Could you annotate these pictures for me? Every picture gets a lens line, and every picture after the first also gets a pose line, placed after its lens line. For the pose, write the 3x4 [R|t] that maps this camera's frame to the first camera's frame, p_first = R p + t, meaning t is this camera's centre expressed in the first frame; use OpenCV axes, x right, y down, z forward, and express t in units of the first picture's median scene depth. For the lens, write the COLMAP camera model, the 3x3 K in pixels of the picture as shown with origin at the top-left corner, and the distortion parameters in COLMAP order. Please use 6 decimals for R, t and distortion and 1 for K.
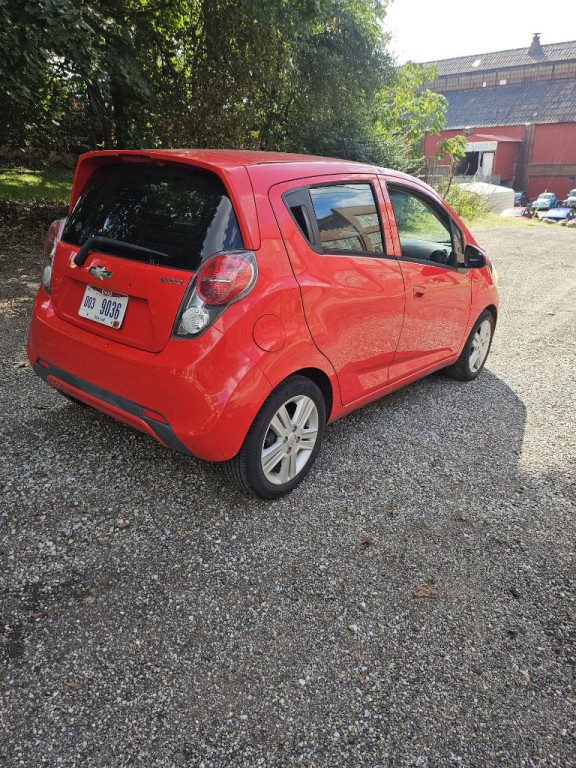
lens RADIAL K [[538.9, 0, 278.5], [0, 538.9, 357.5], [0, 0, 1]] dist [0.064859, -0.067493]
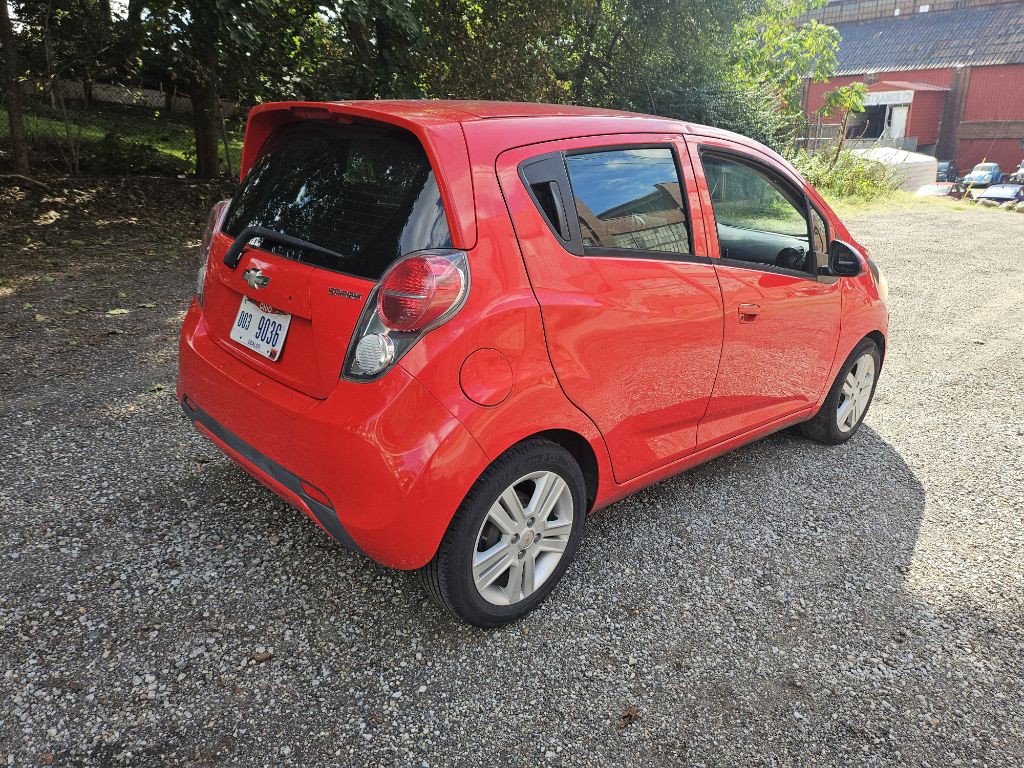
lens RADIAL K [[718.5, 0, 510.1], [0, 718.5, 364.6], [0, 0, 1]] dist [0.064859, -0.067493]
pose [[0.992312, 0.032333, -0.119467, 0.096696], [-0.035047, 0.999171, -0.020691, -0.036189], [0.118699, 0.024719, 0.992622, 0.119753]]
